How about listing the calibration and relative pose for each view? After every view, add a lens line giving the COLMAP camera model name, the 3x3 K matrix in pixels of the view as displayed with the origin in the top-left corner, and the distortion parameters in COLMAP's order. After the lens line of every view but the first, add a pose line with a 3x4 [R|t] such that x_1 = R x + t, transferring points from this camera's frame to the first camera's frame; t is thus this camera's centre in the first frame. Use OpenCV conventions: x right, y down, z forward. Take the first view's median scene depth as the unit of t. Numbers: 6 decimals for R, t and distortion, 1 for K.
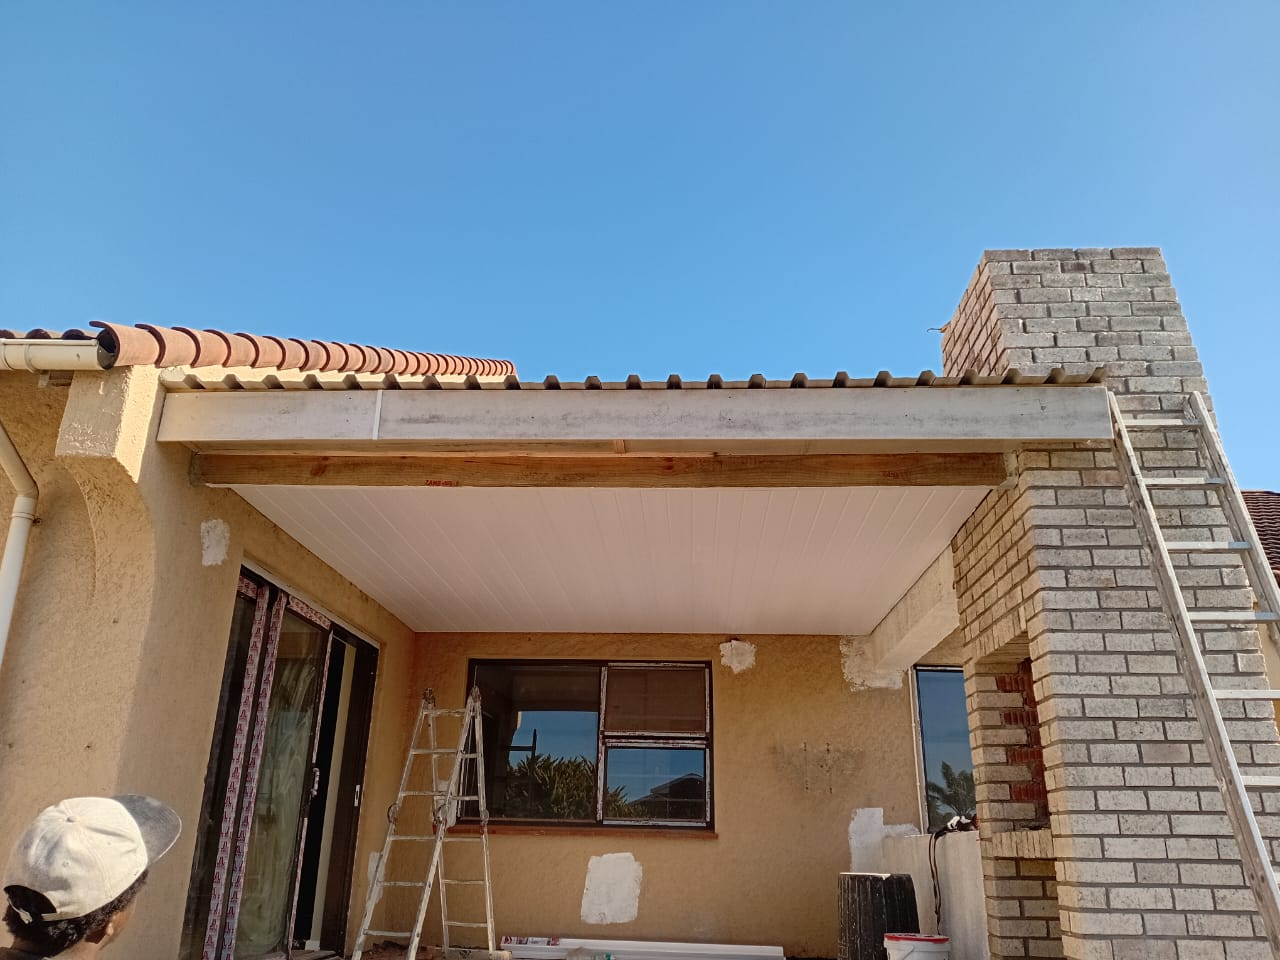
lens RADIAL K [[984.8, 0, 639.2], [0, 984.8, 470.1], [0, 0, 1]] dist [0.065641, -0.132606]
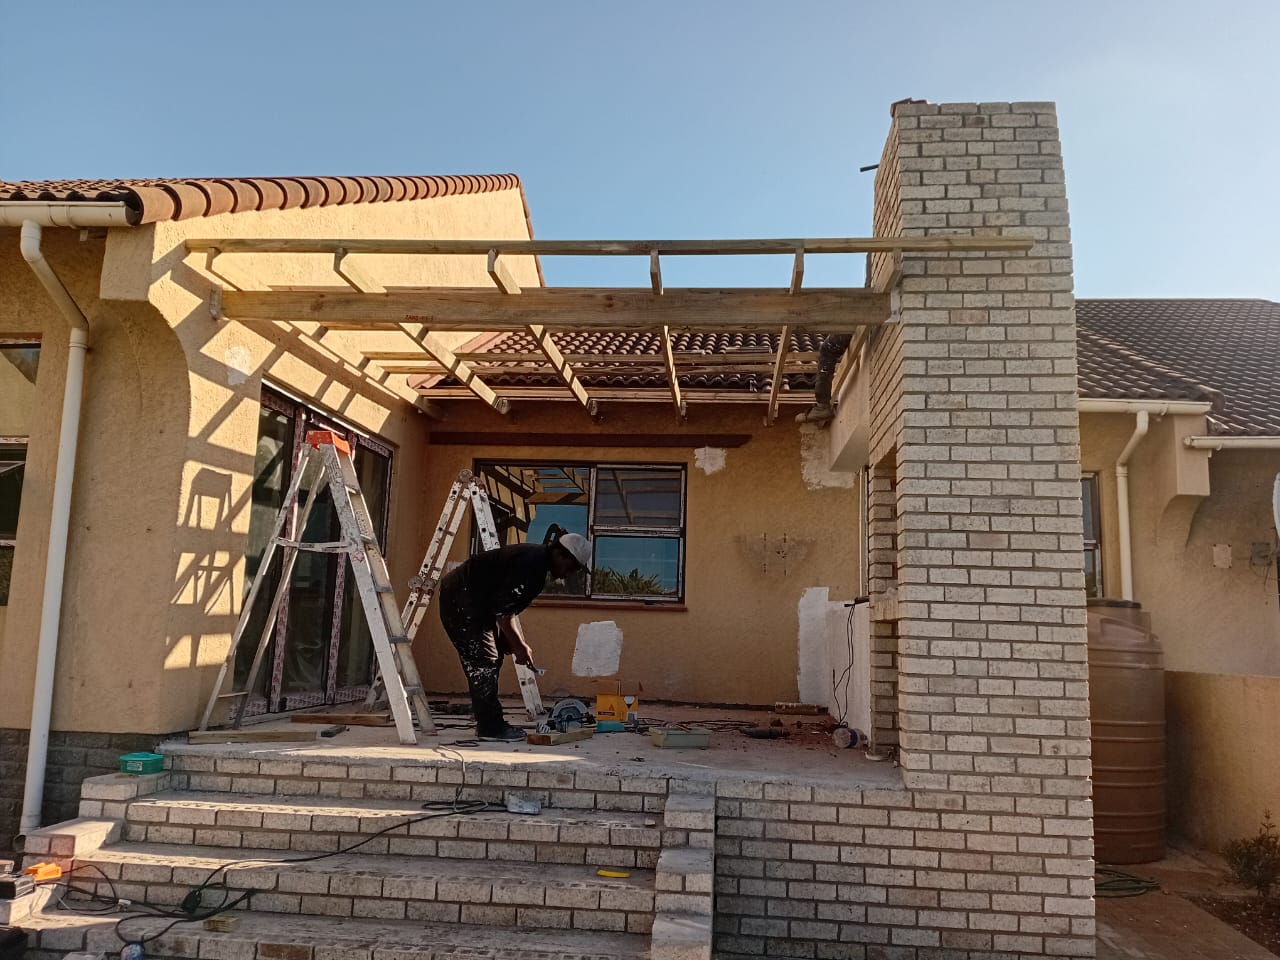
lens RADIAL K [[984.8, 0, 639.2], [0, 984.8, 470.1], [0, 0, 1]] dist [0.065641, -0.132606]
pose [[0.999324, 0.006813, -0.036118, 0.122989], [0.000603, 0.979499, 0.201446, -0.053419], [0.036750, -0.201332, 0.978833, -0.218803]]
